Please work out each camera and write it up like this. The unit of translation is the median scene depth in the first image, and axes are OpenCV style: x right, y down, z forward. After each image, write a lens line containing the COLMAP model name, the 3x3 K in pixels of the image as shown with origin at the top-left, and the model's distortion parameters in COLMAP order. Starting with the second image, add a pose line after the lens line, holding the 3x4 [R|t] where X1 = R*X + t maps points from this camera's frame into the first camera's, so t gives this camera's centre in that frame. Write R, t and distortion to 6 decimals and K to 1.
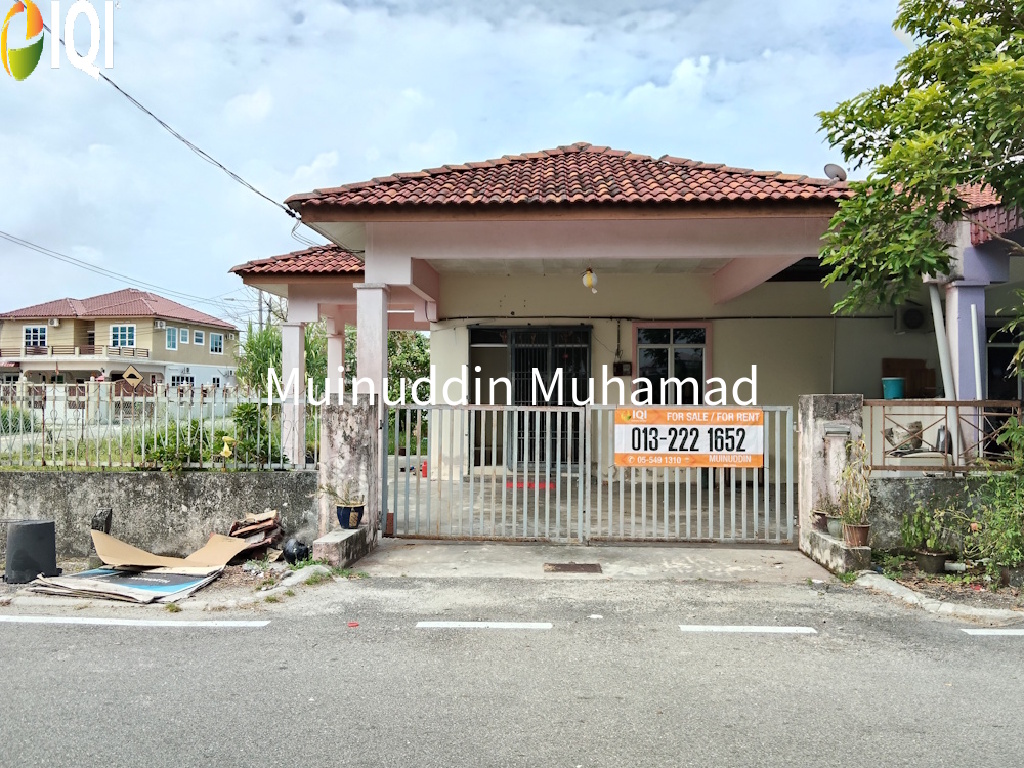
lens RADIAL K [[838.3, 0, 527.8], [0, 838.3, 378.5], [0, 0, 1]] dist [0.084550, -0.004697]
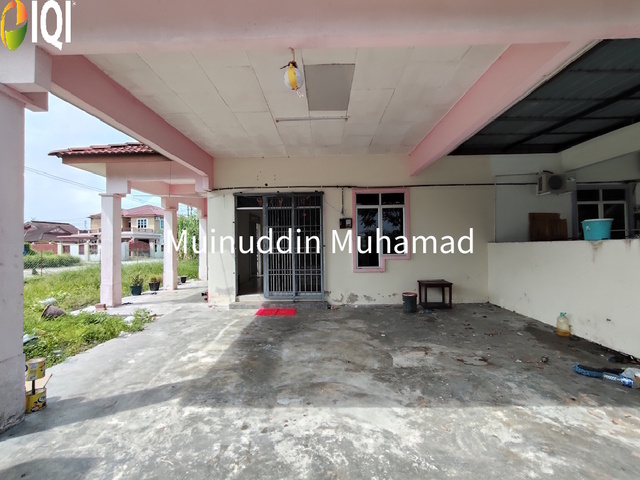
lens RADIAL K [[303.8, 0, 320.0], [0, 303.8, 240.0], [0, 0, 1]] dist [-0.001719, -0.000109]
pose [[0.999302, -0.018350, 0.032547, 0.089765], [0.018198, 0.999822, 0.004961, 0.021547], [-0.032632, -0.004365, 0.999458, 0.844371]]
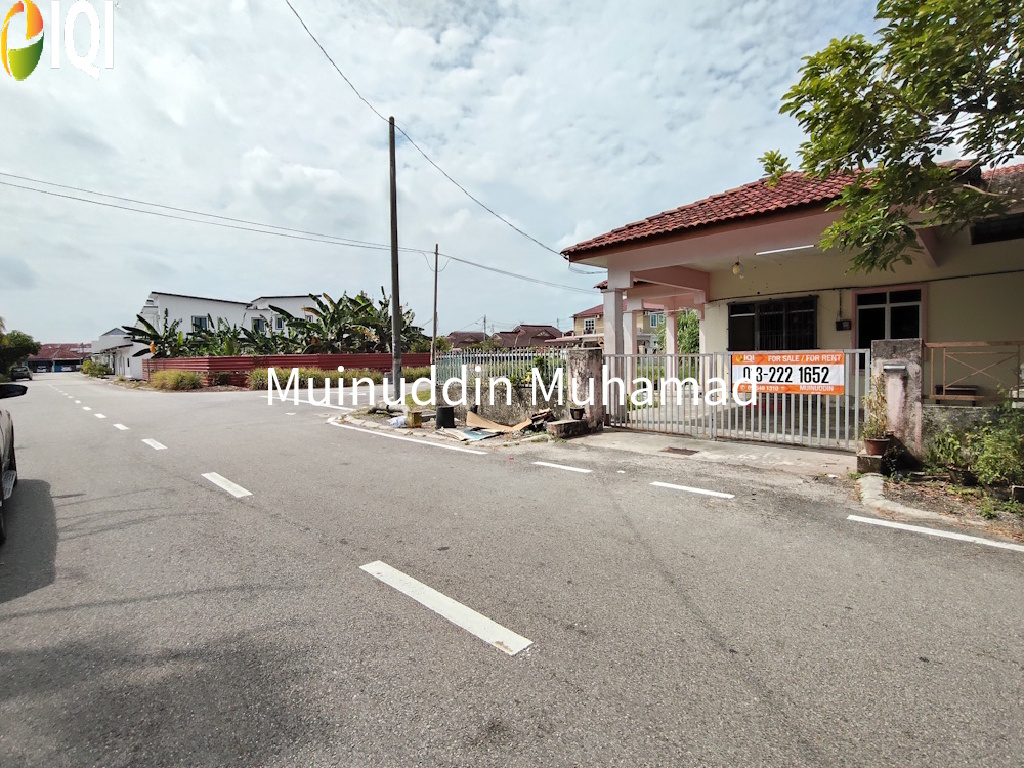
lens RADIAL K [[486.2, 0, 512.0], [0, 486.2, 384.0], [0, 0, 1]] dist [-0.001719, -0.000109]
pose [[0.749533, 0.016725, -0.661756, 0.394932], [0.040854, 0.996606, 0.071461, 0.009233], [0.660705, -0.080598, 0.746306, 0.065676]]
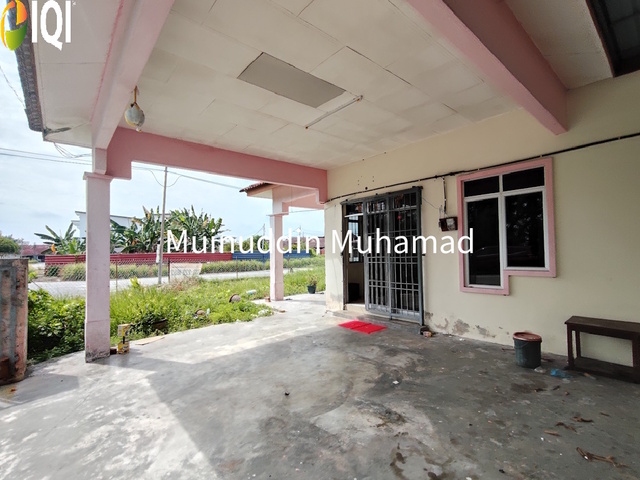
lens RADIAL K [[311.3, 0, 320.0], [0, 311.3, 240.0], [0, 0, 1]] dist [0.001354, 0.000329]
pose [[0.684764, -0.048767, -0.727131, 0.469801], [0.038347, 0.998787, -0.030874, 0.023313], [0.727755, -0.006742, 0.685804, 1.052684]]
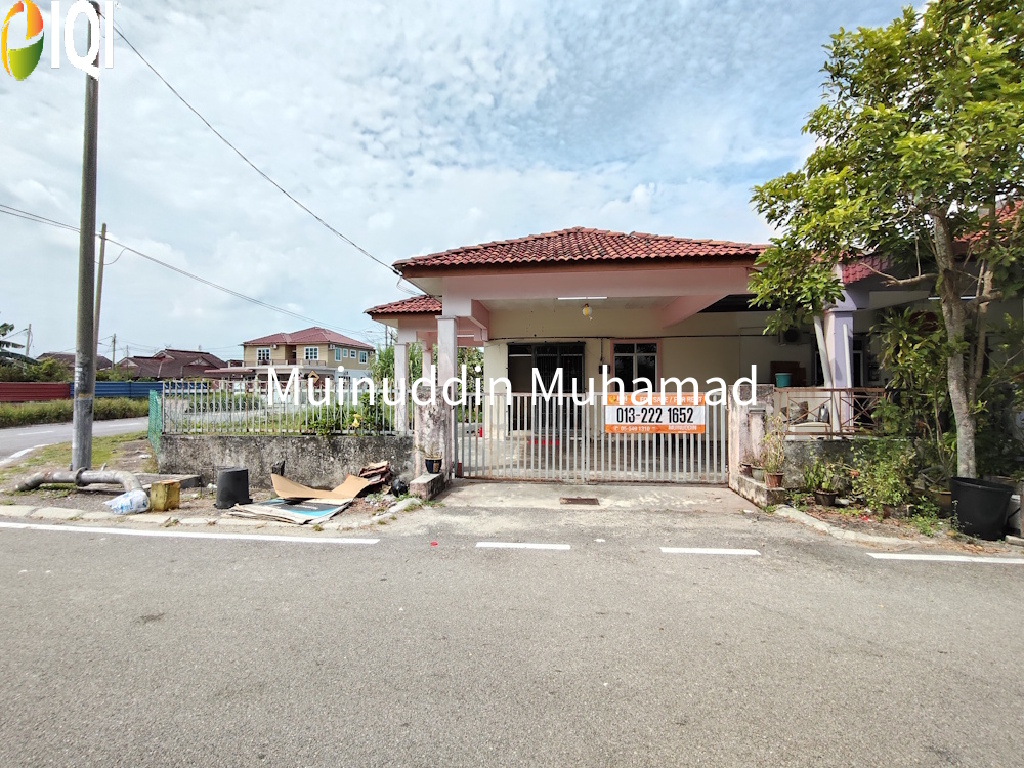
lens RADIAL K [[486.2, 0, 512.0], [0, 486.2, 384.0], [0, 0, 1]] dist [-0.001719, -0.000109]
pose [[0.998217, -0.005732, -0.059410, -0.012974], [0.006653, 0.999861, 0.015311, 0.001275], [0.059314, -0.015679, 0.998116, 0.115490]]
